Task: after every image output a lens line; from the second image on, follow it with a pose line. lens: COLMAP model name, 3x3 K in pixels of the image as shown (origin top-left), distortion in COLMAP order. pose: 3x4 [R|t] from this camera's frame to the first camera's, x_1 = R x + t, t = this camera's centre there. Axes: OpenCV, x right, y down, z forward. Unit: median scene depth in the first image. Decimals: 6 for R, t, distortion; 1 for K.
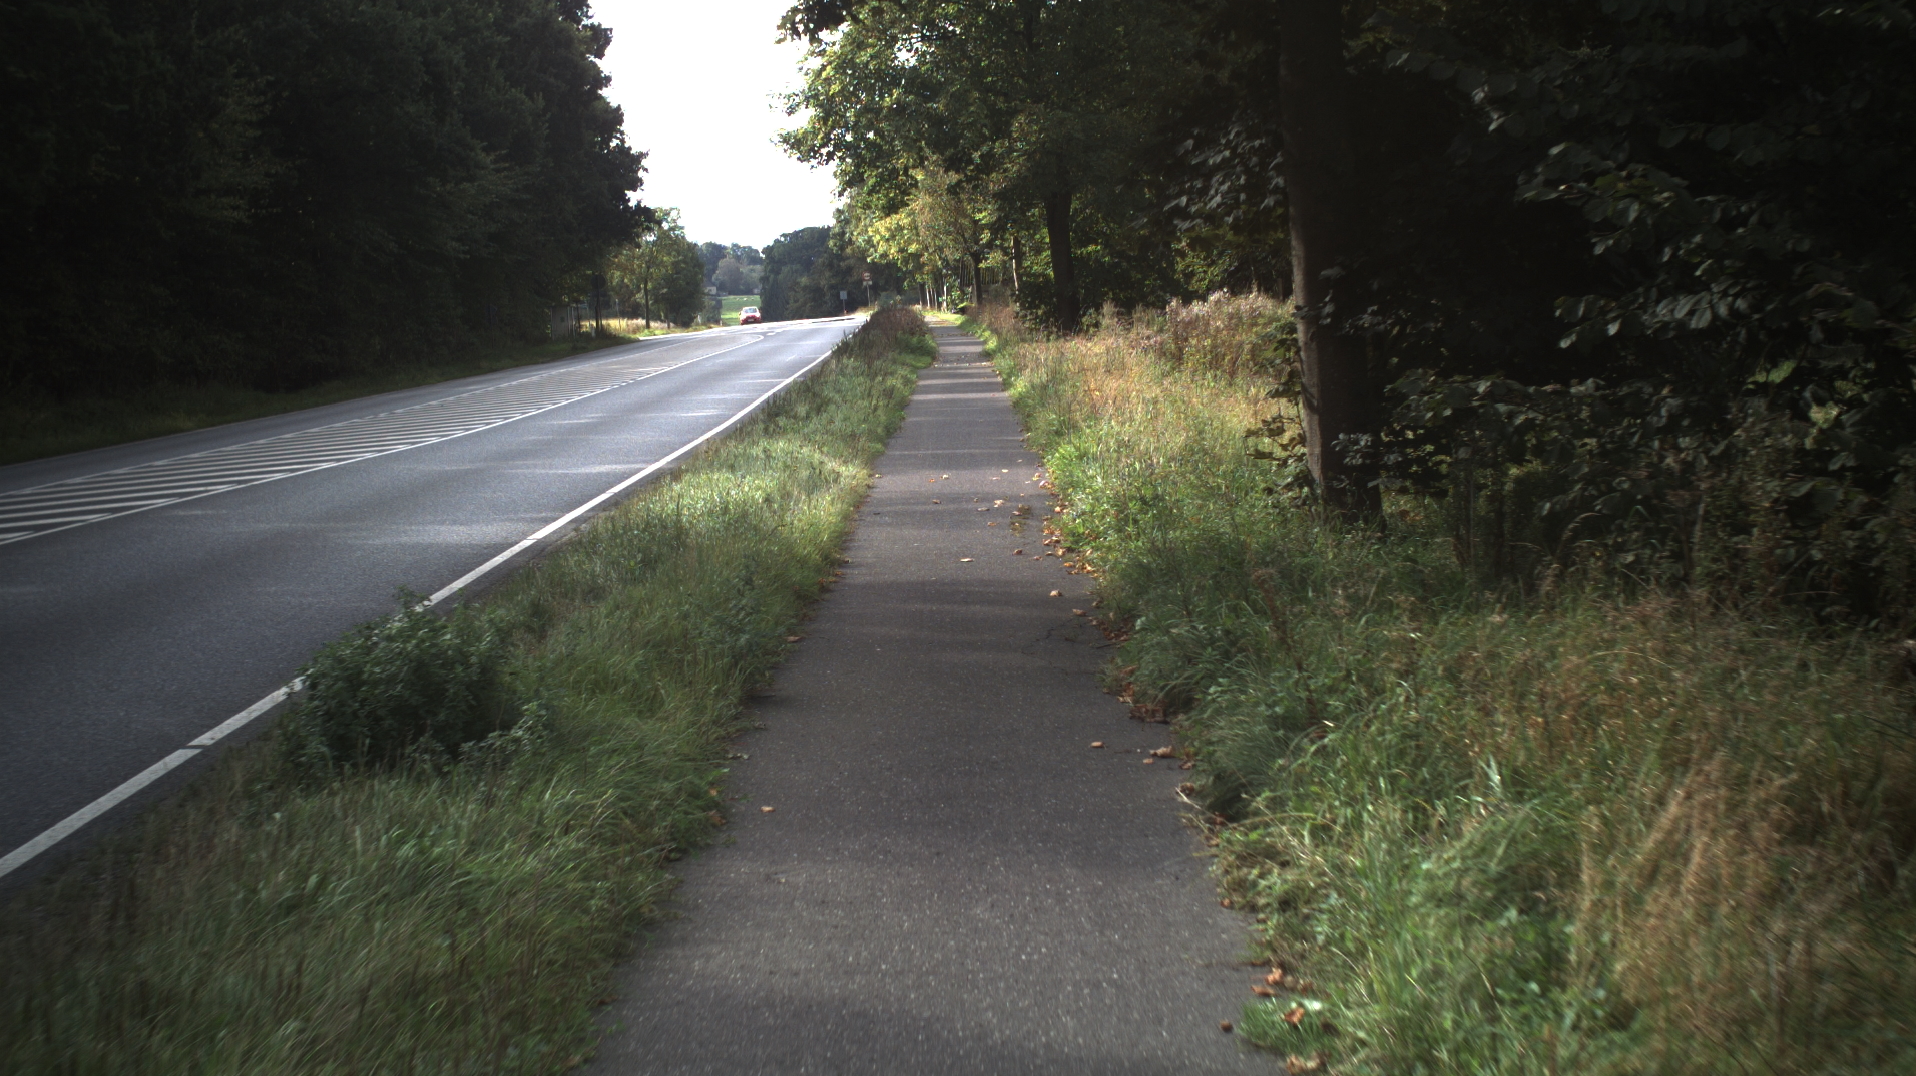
lens RADIAL K [[2039.3, 0, 958.0], [0, 2039.3, 538.0], [0, 0, 1]] dist [-0.097166, -0.005341]
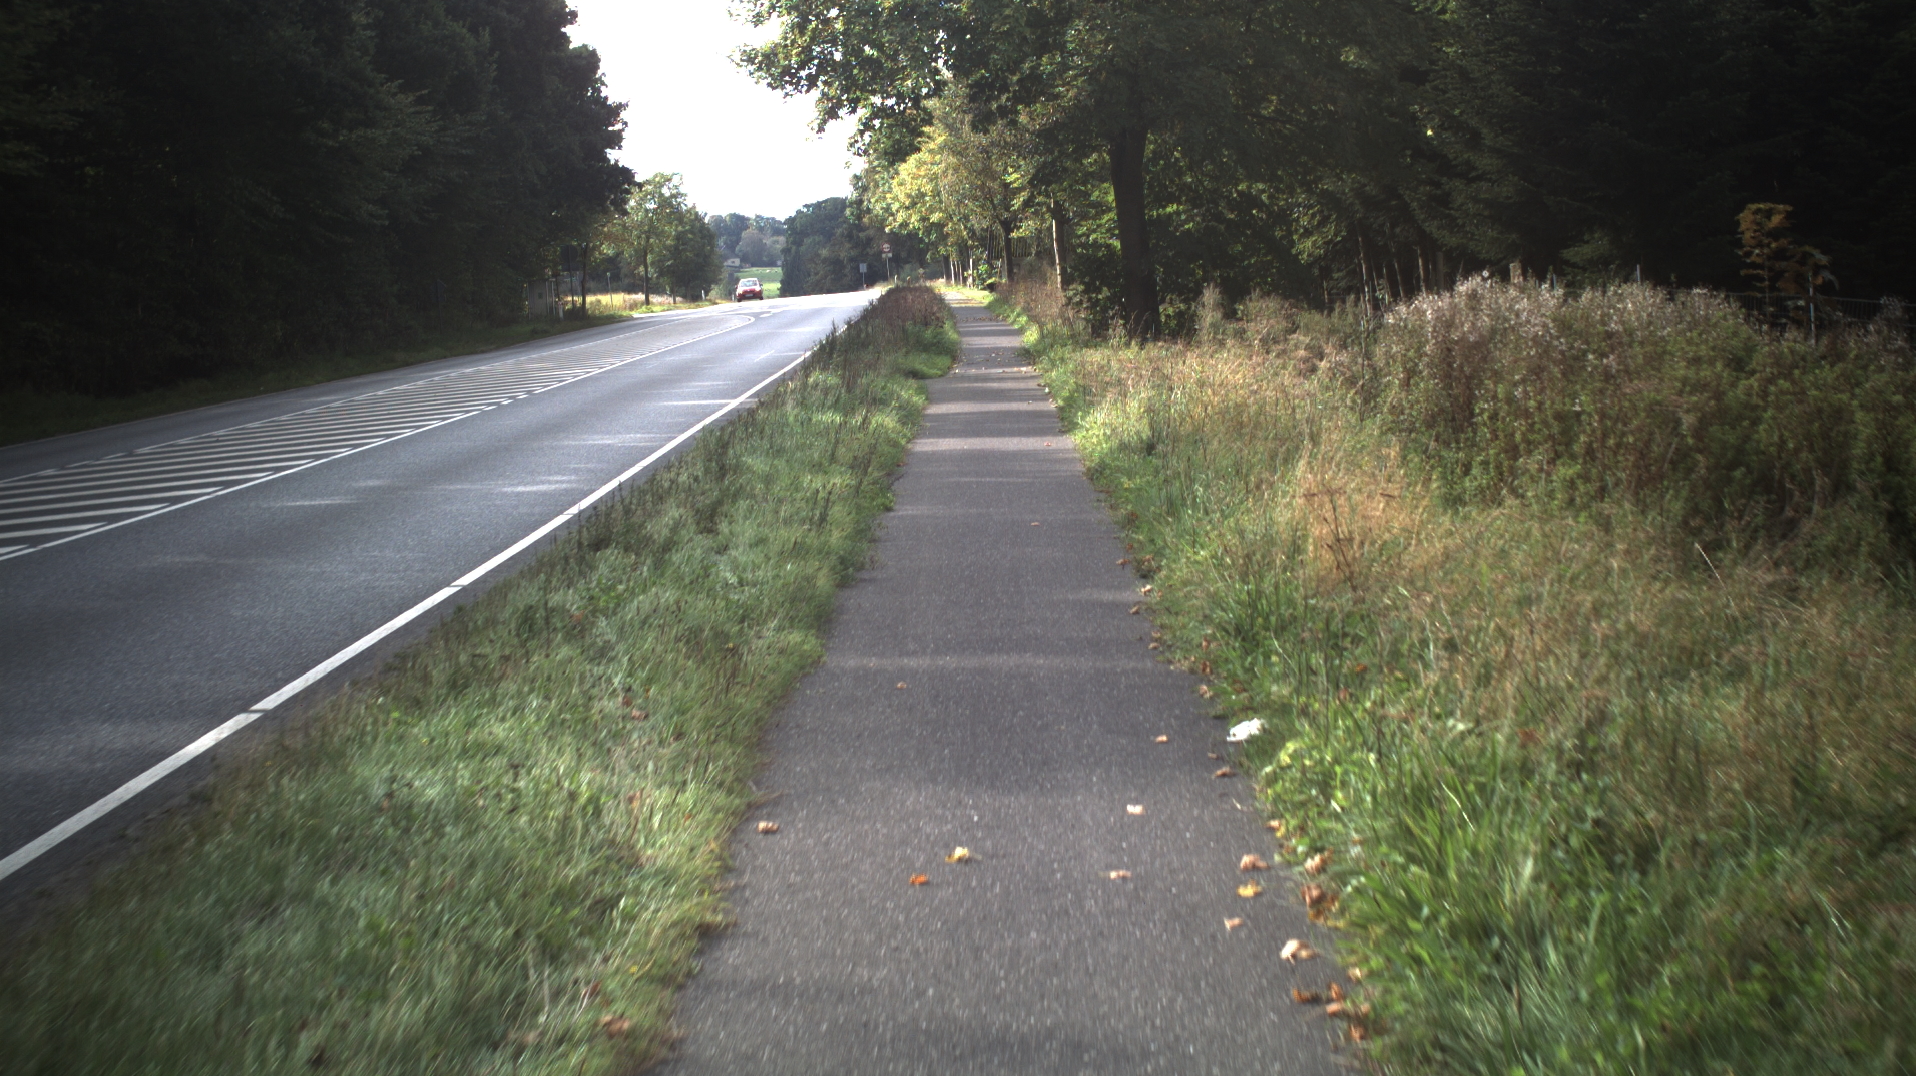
lens RADIAL K [[2039.3, 0, 958.0], [0, 2039.3, 538.0], [0, 0, 1]] dist [-0.097166, -0.005341]
pose [[0.999915, 0.004043, -0.012401, -0.000911], [-0.003876, 0.999901, 0.013504, -0.027880], [0.012455, -0.013455, 0.999832, 0.219471]]
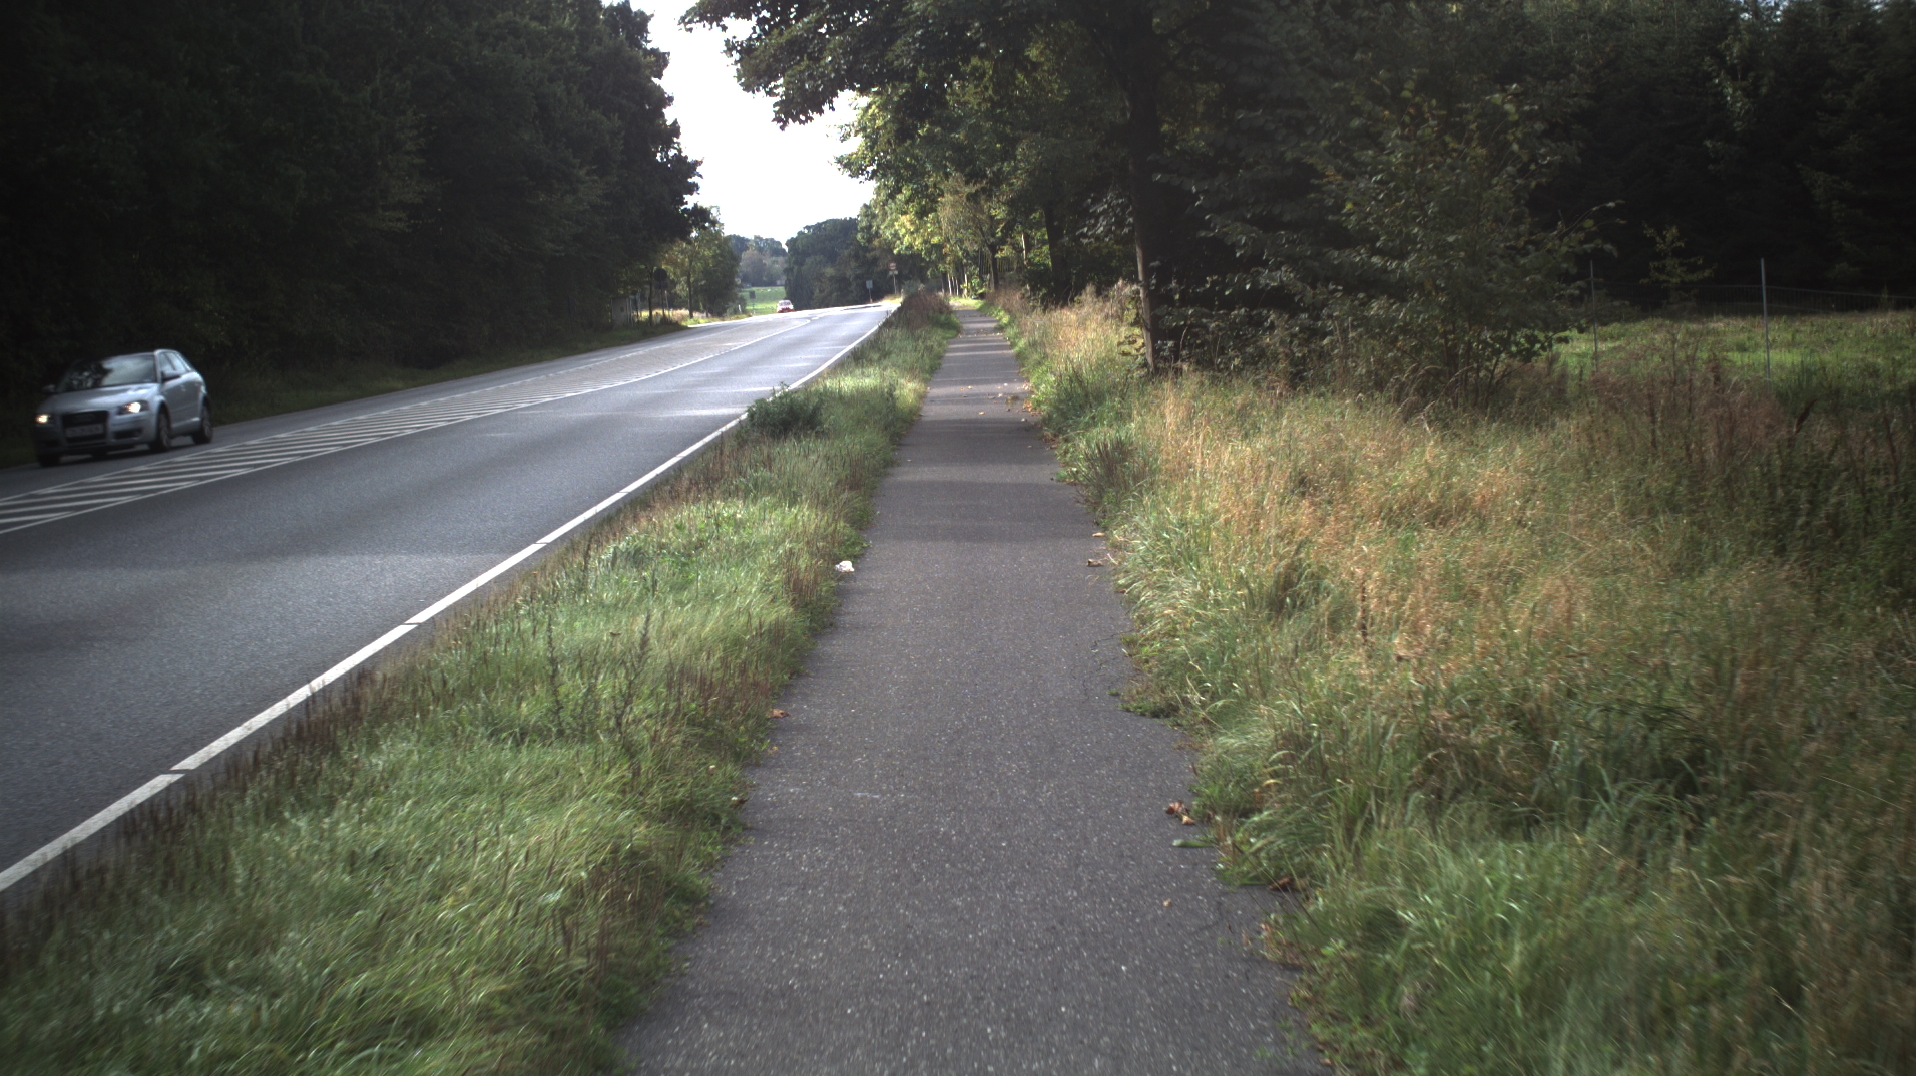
lens RADIAL K [[2044.8, 0, 956.9], [0, 2044.8, 462.6], [0, 0, 1]] dist [-0.008355, 0.002390]
pose [[0.999795, -0.016471, -0.011772, 0.000557], [0.016095, 0.999380, -0.031313, 0.027633], [0.012280, 0.031117, 0.999440, -0.223101]]
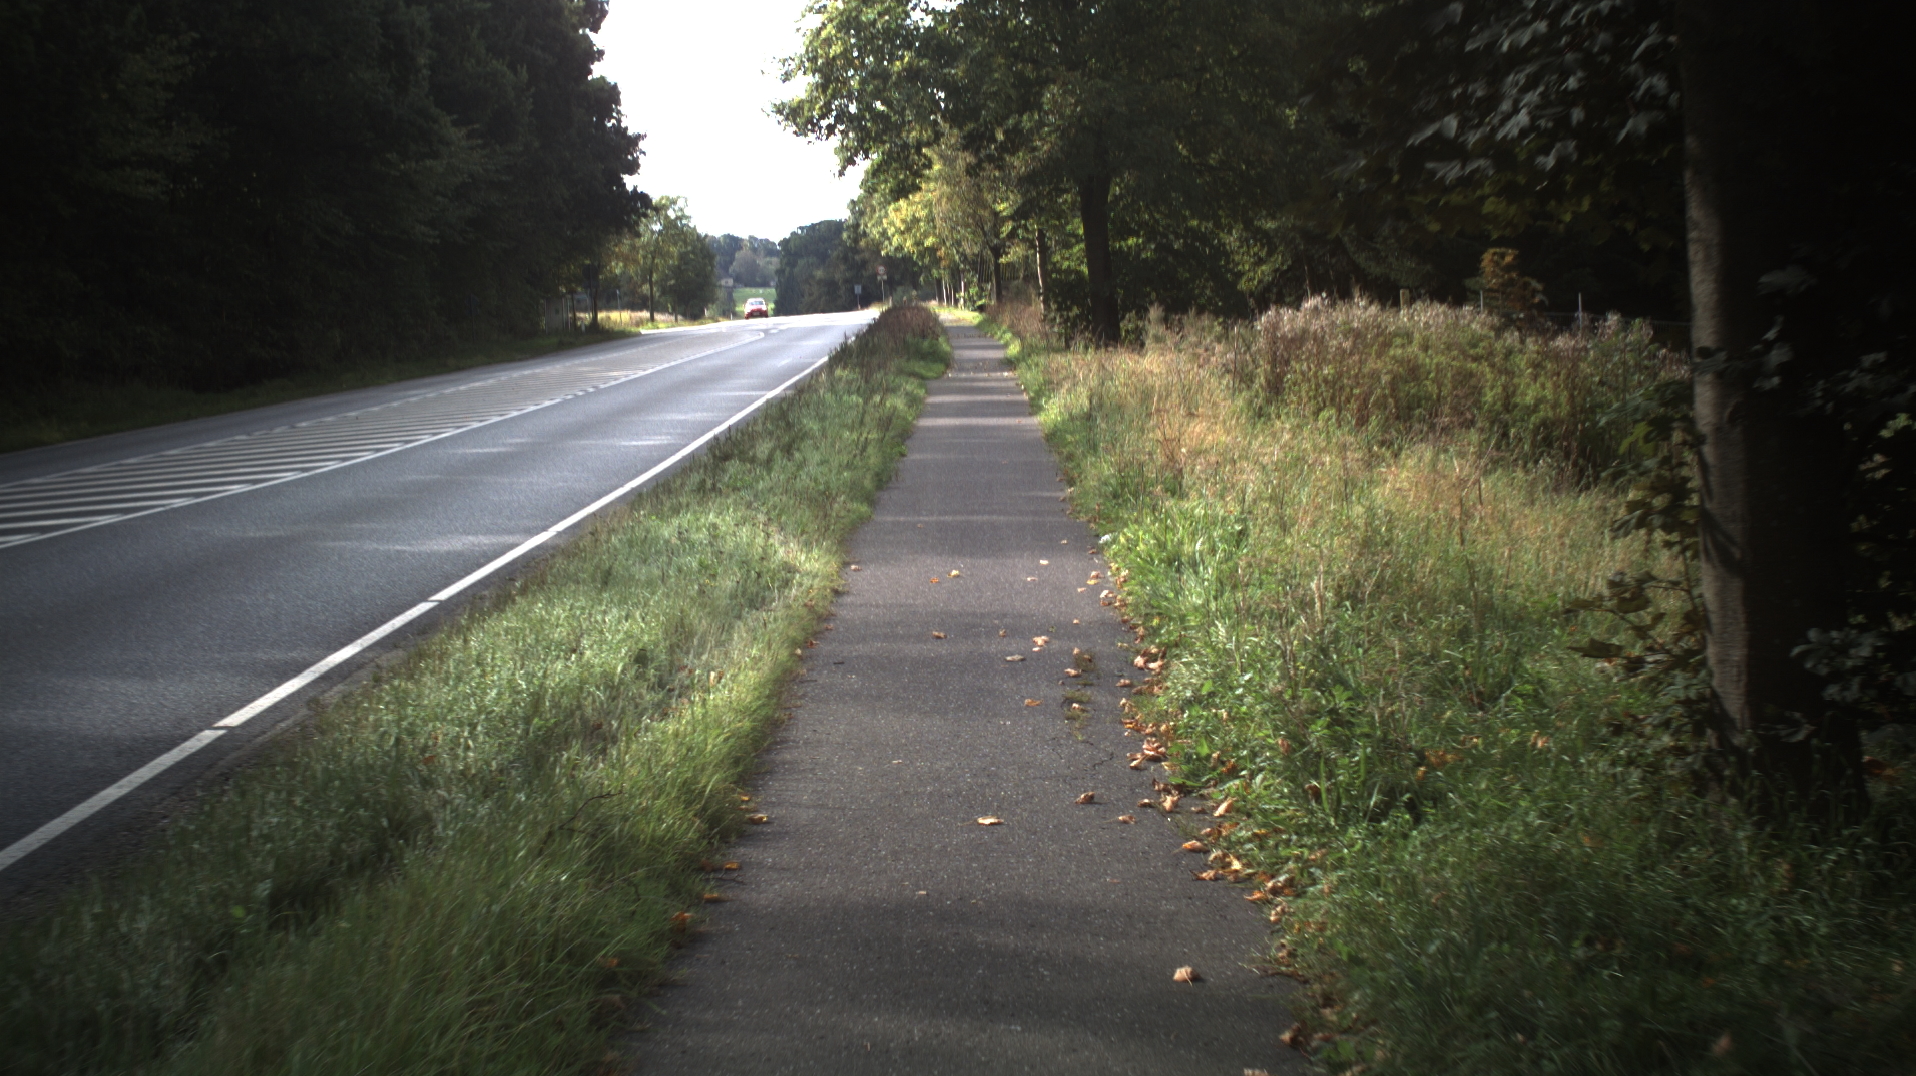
lens RADIAL K [[2039.3, 0, 958.0], [0, 2039.3, 538.0], [0, 0, 1]] dist [-0.097166, -0.005341]
pose [[0.999862, 0.015114, -0.006871, -0.000257], [-0.015099, 0.999883, 0.002318, -0.014132], [0.006905, -0.002214, 0.999974, 0.110065]]
